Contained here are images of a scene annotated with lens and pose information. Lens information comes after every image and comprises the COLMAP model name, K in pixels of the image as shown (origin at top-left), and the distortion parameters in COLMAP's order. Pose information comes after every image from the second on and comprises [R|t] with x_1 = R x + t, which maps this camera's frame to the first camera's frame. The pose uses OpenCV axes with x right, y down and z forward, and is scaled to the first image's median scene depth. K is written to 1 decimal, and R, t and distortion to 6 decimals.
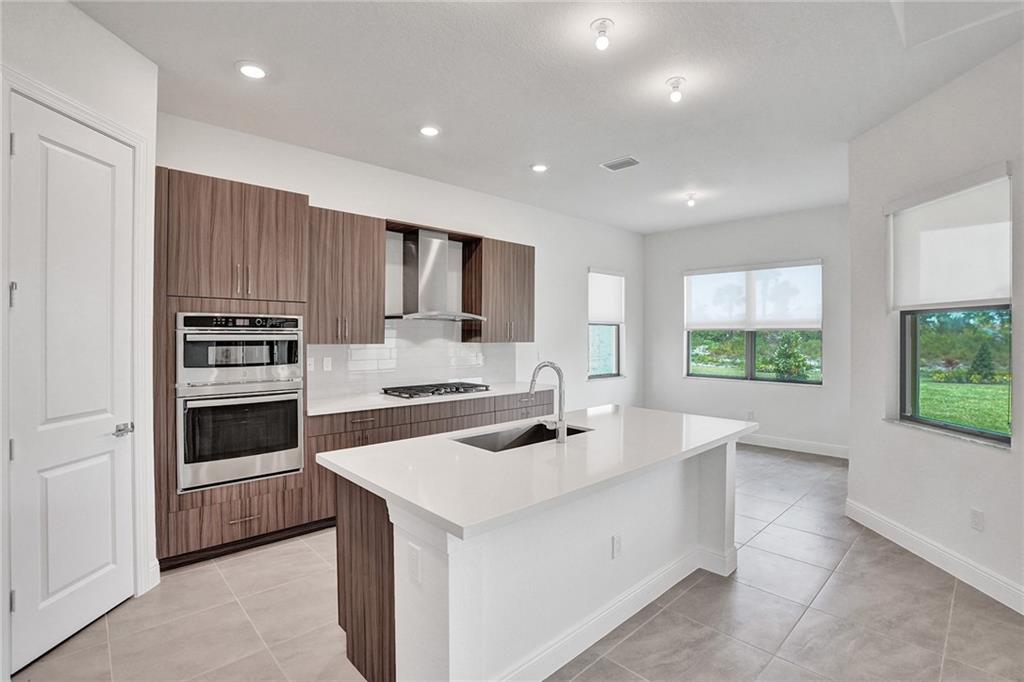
lens RADIAL K [[483.7, 0, 514.3], [0, 483.7, 335.9], [0, 0, 1]] dist [-0.070075, 0.025192]
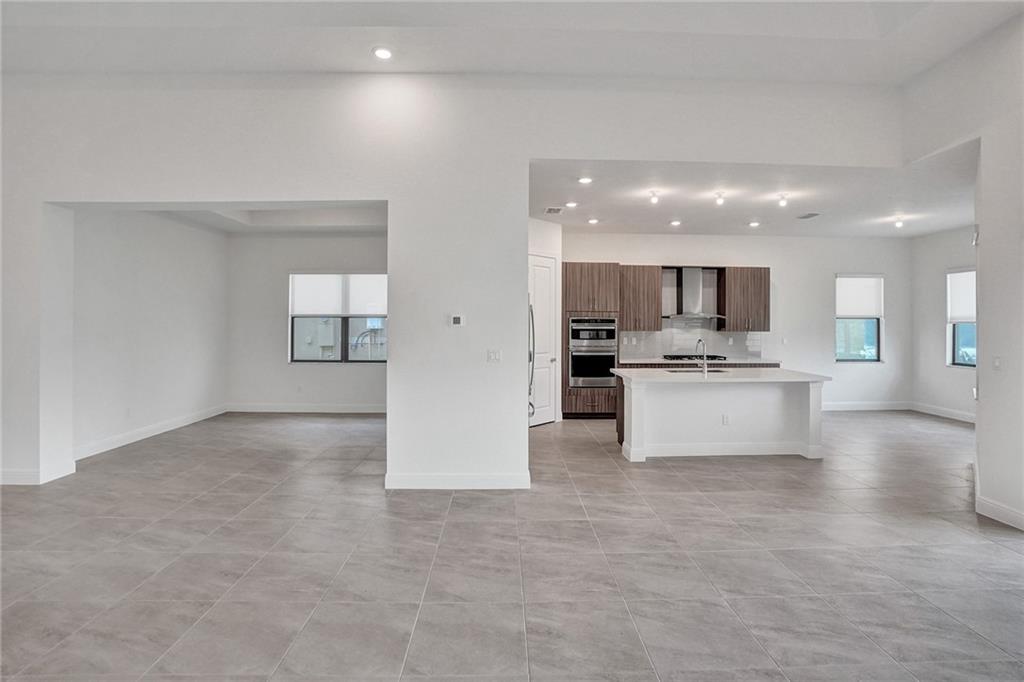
lens RADIAL K [[484.9, 0, 510.2], [0, 484.9, 313.7], [0, 0, 1]] dist [-0.072373, 0.025085]
pose [[0.736327, -0.009117, -0.676564, 0.517658], [-0.005058, 0.999807, -0.018978, -0.012091], [0.676606, 0.017396, 0.736139, -0.723826]]
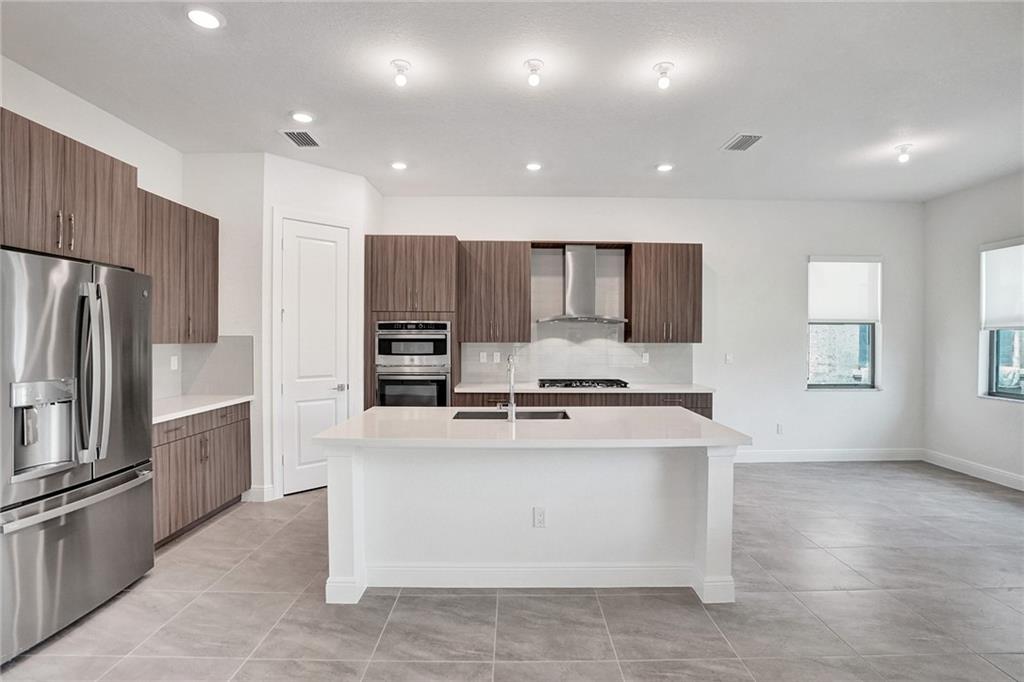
lens RADIAL K [[483.7, 0, 514.3], [0, 483.7, 335.9], [0, 0, 1]] dist [-0.070075, 0.025192]
pose [[0.730699, 0.000197, -0.682699, 0.489603], [-0.003276, 0.999989, -0.003218, 0.003546], [0.682692, 0.004589, 0.730692, 0.057136]]
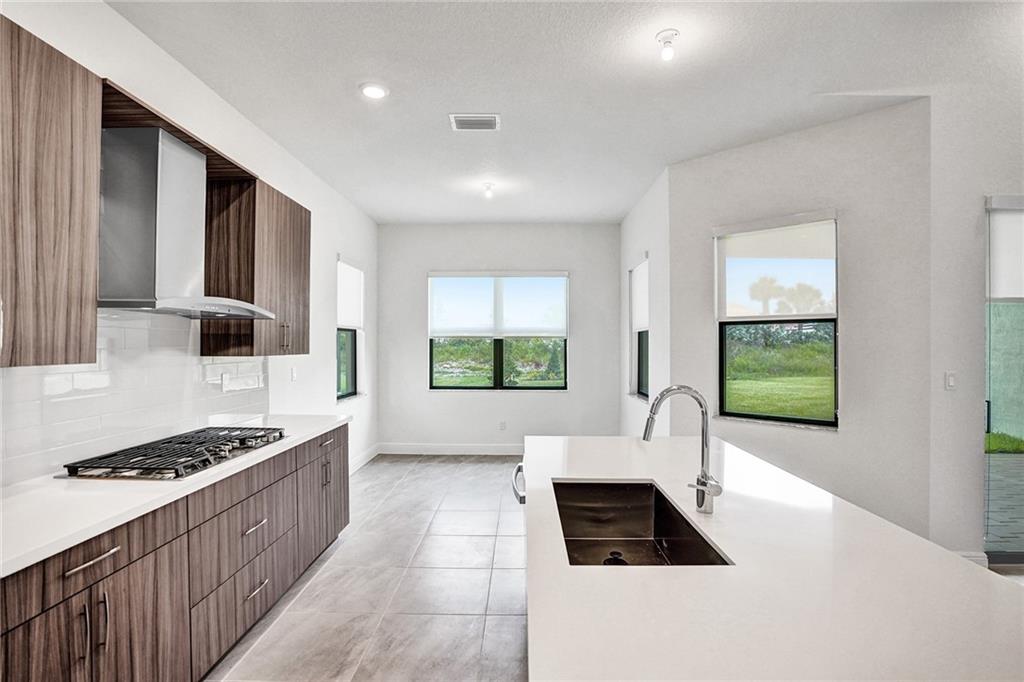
lens RADIAL K [[483.7, 0, 514.3], [0, 483.7, 335.9], [0, 0, 1]] dist [-0.070075, 0.025192]
pose [[0.699880, 0.010020, 0.714190, -0.270516], [0.002813, 0.999855, -0.016784, 0.000190], [-0.714255, 0.013756, 0.699751, 0.393176]]
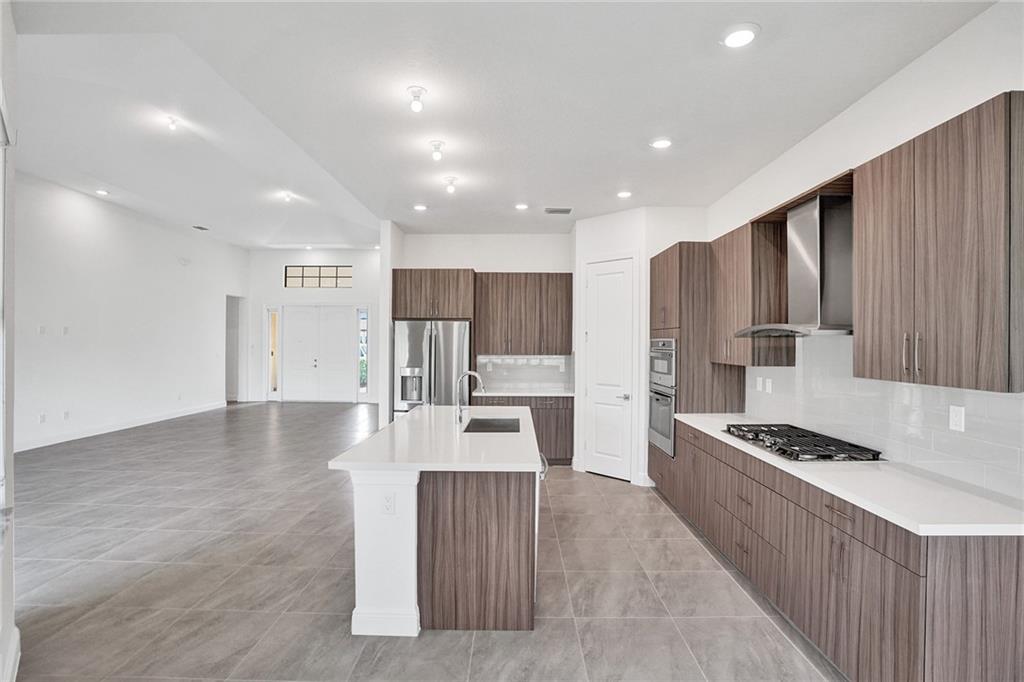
lens RADIAL K [[479.1, 0, 515.6], [0, 479.1, 342.0], [0, 0, 1]] dist [-0.068597, 0.025119]
pose [[-0.688718, -0.006734, -0.724998, 0.560916], [-0.009085, 0.999959, -0.000657, -0.020567], [0.724972, 0.006134, -0.688751, 1.137768]]
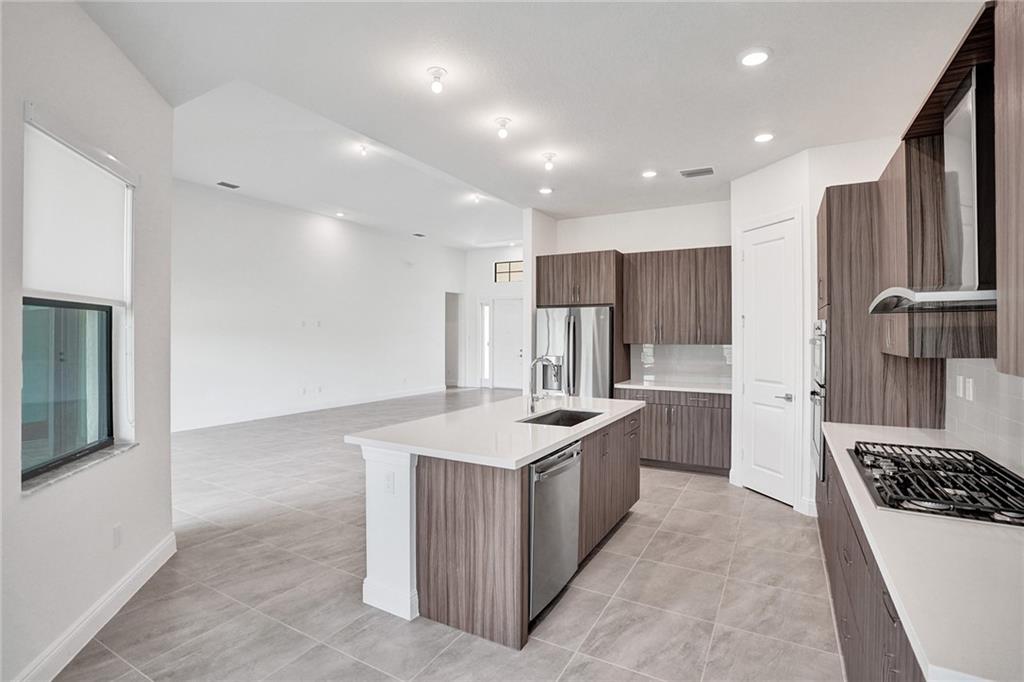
lens RADIAL K [[486.0, 0, 517.8], [0, 486.0, 335.3], [0, 0, 1]] dist [-0.068263, 0.026544]
pose [[-0.953356, -0.002839, -0.301834, 0.297885], [-0.004153, 0.999984, 0.003711, -0.009224], [0.301819, 0.004792, -0.953353, 1.237959]]
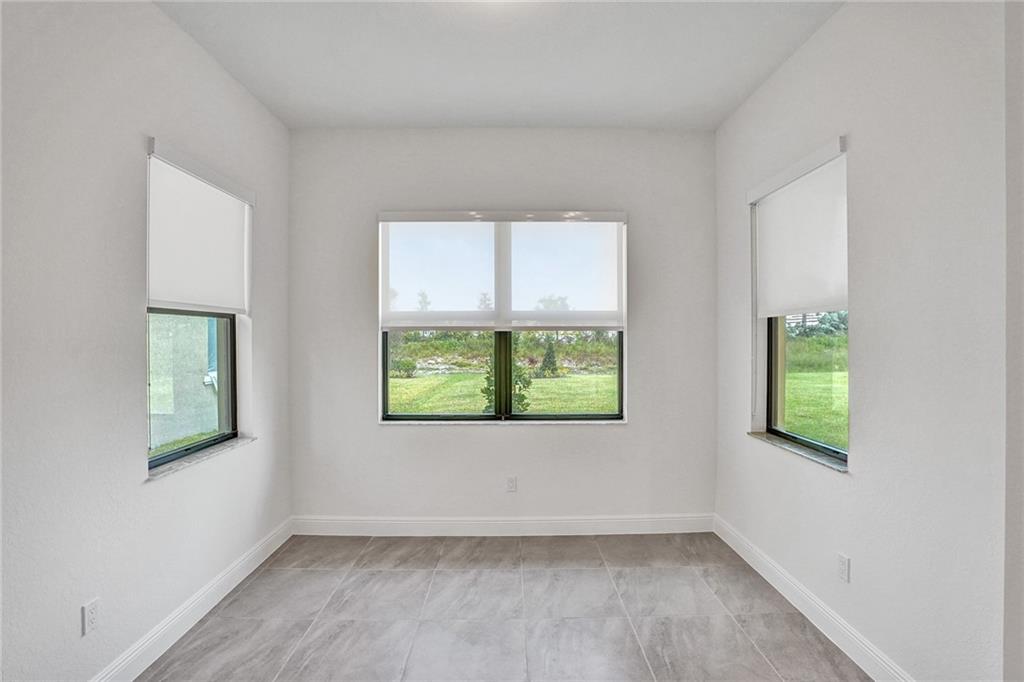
lens RADIAL K [[479.1, 0, 515.6], [0, 479.1, 342.0], [0, 0, 1]] dist [-0.068597, 0.025119]
pose [[0.677979, -0.010801, 0.735002, 0.129162], [0.005535, 0.999939, 0.009589, -0.004748], [-0.735060, -0.002433, 0.677997, 0.853318]]
